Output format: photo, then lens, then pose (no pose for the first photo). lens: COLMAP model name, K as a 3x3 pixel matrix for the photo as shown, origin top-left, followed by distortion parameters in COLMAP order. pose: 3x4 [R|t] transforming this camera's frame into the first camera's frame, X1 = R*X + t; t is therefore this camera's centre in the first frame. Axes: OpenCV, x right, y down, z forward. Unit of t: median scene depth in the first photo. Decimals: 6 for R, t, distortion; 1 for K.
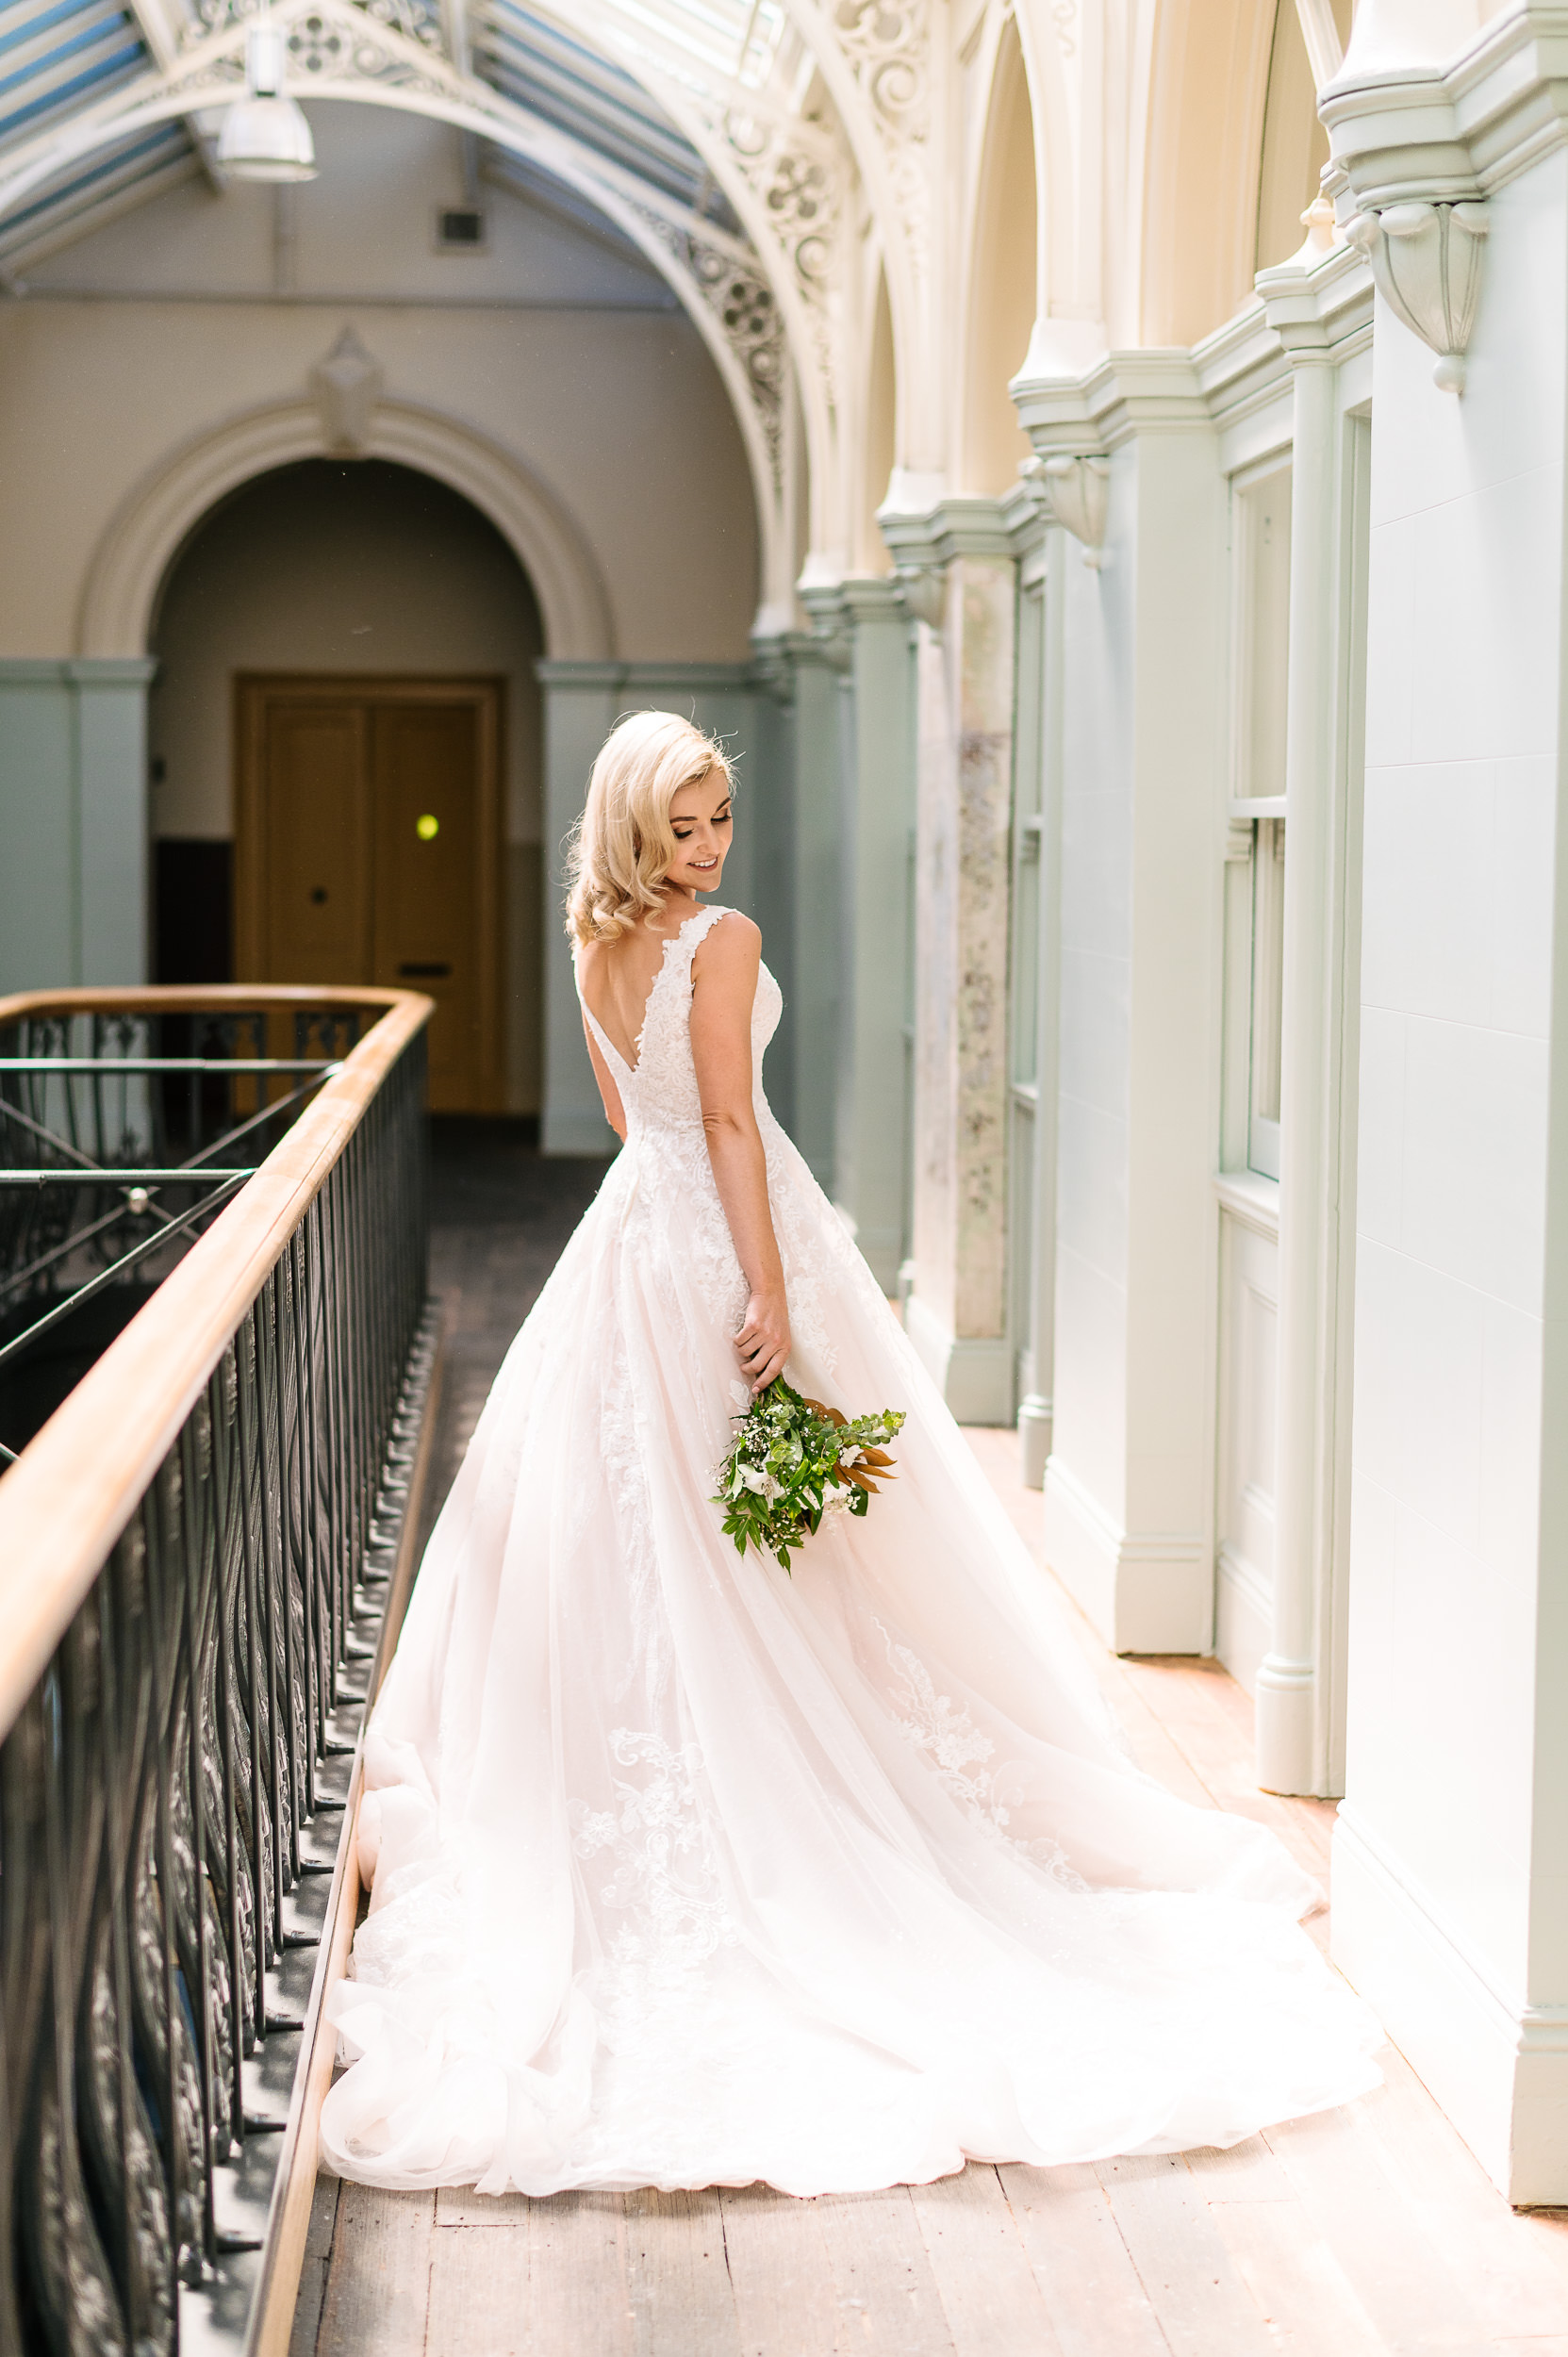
lens RADIAL K [[3885.5, 0, 784.0], [0, 3885.5, 1178.5], [0, 0, 1]] dist [-0.041511, -0.076705]
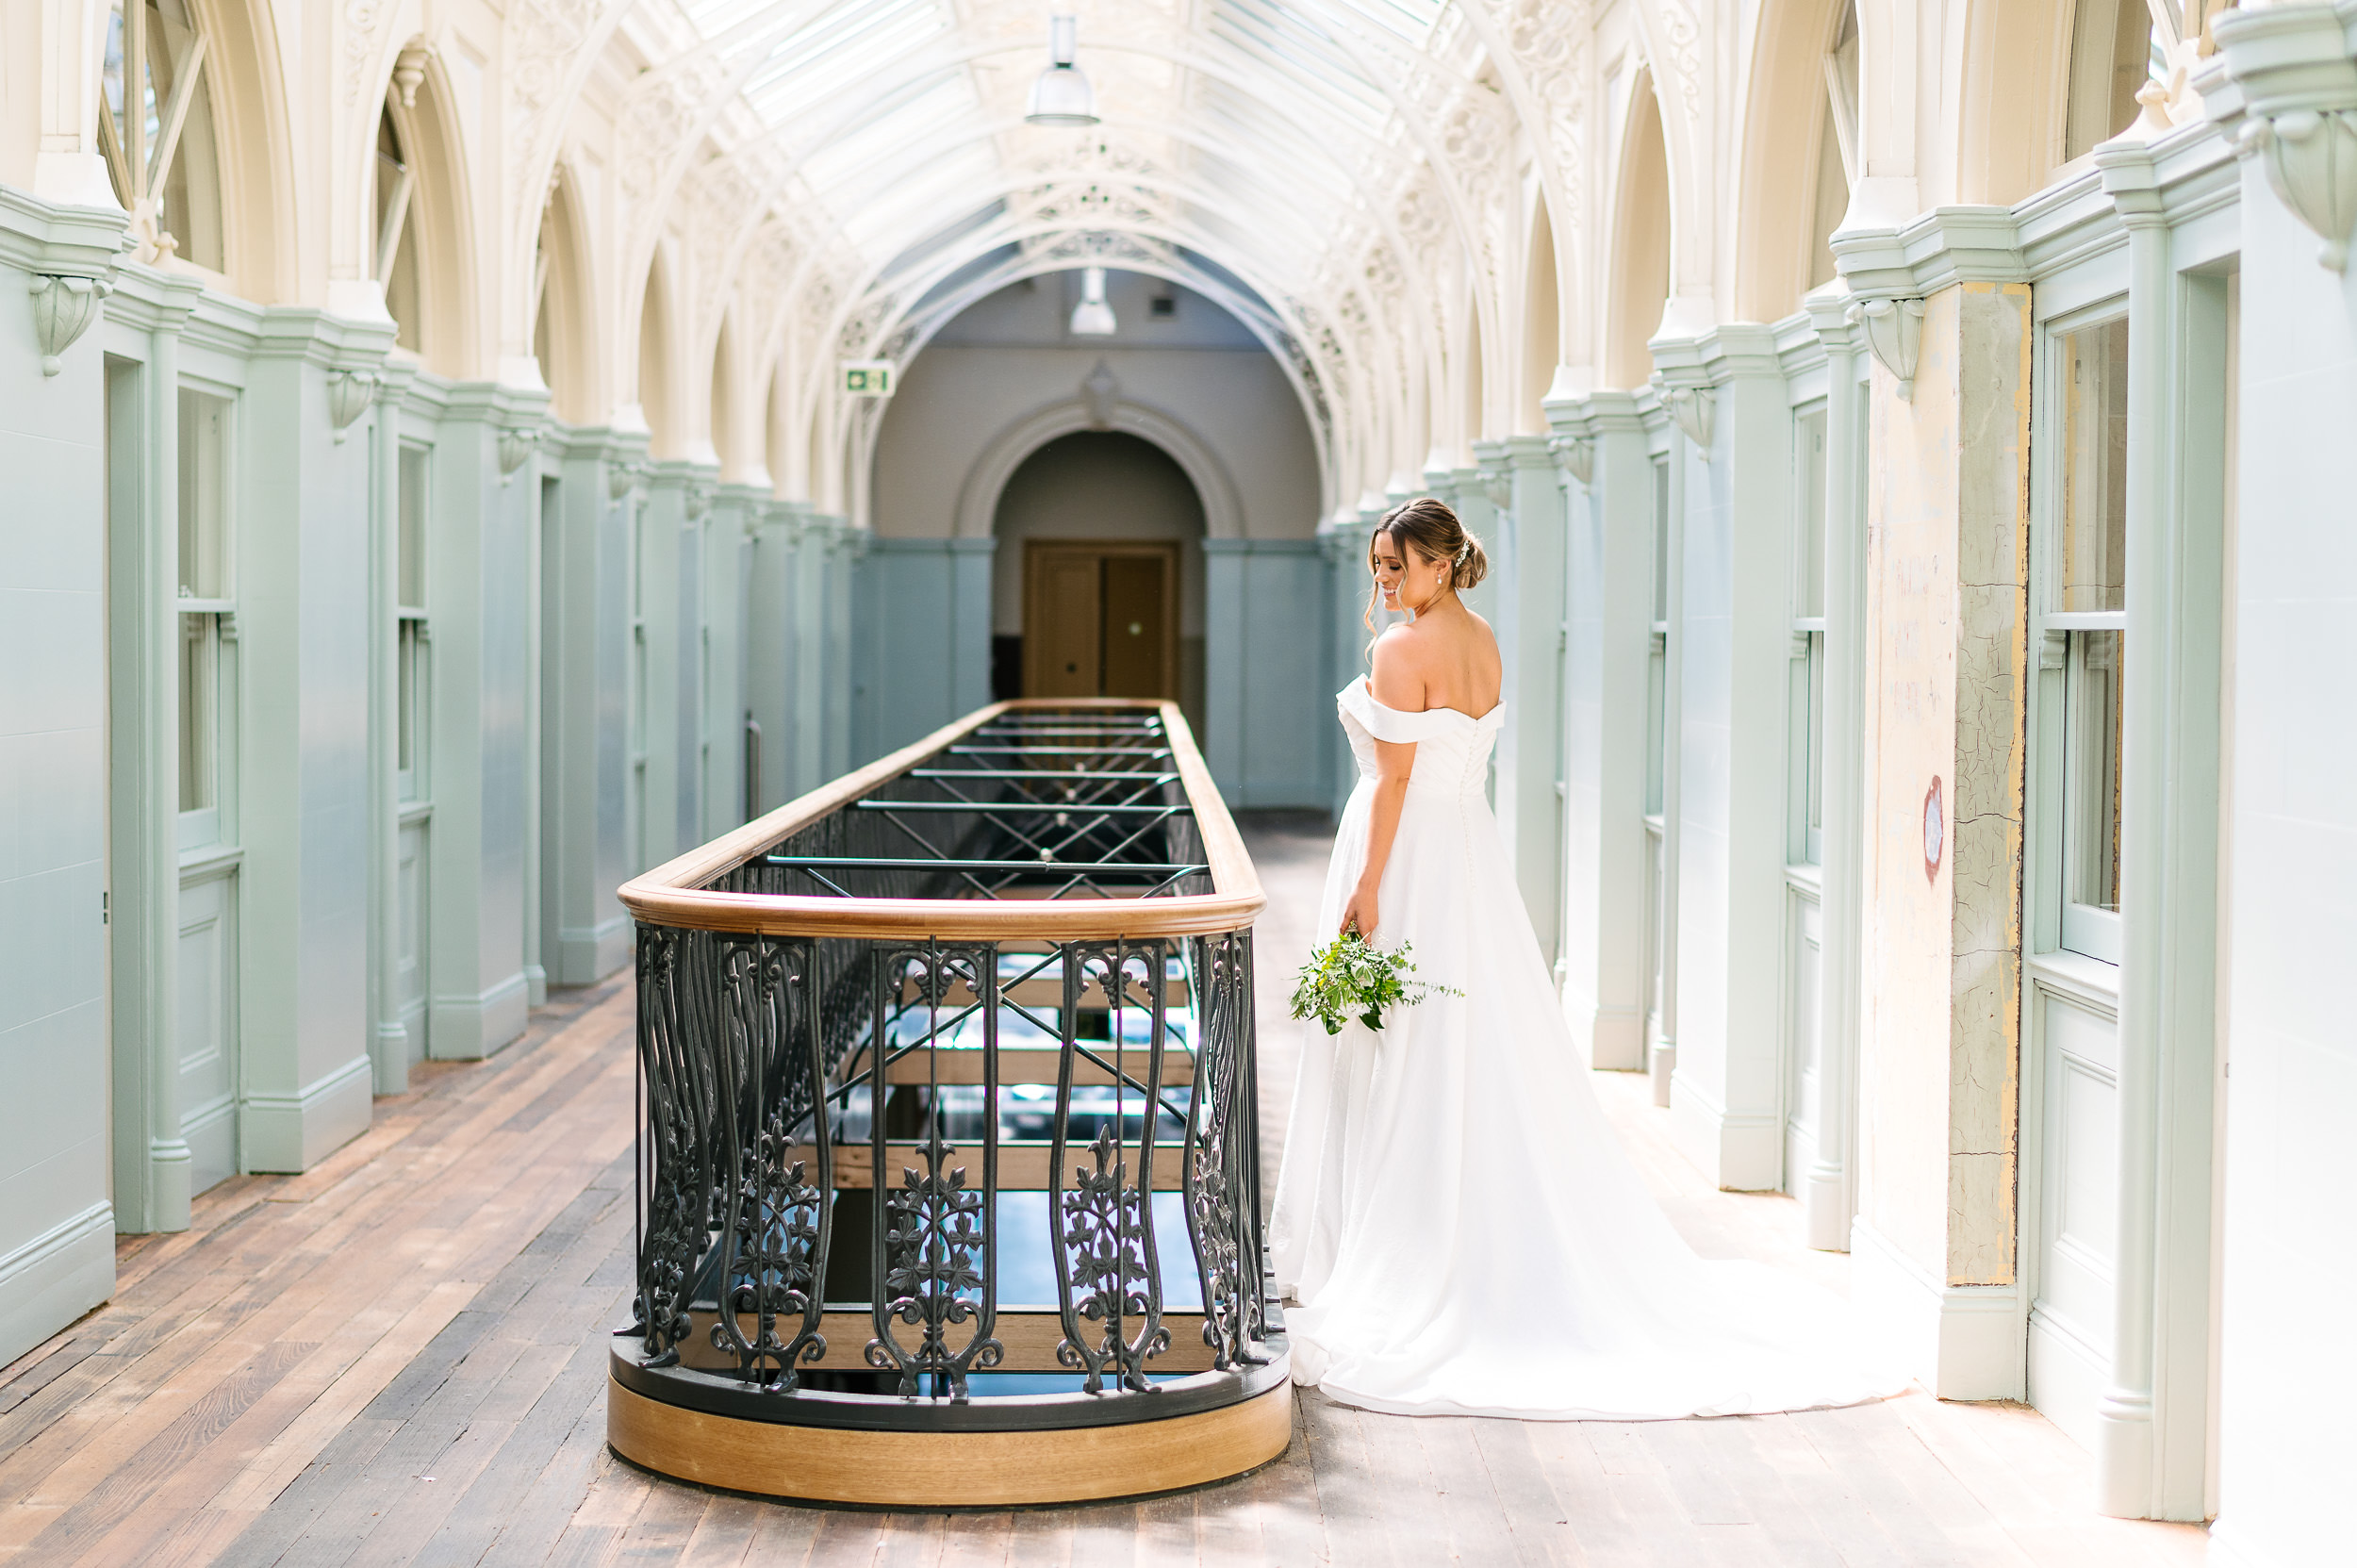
lens RADIAL K [[3885.5, 0, 1178.5], [0, 3885.5, 784.0], [0, 0, 1]] dist [-0.041511, -0.076705]
pose [[0.998570, 0.004935, -0.053239, -0.042758], [-0.007475, 0.998837, -0.047630, 0.039595], [0.052942, 0.047960, 0.997445, -0.501000]]
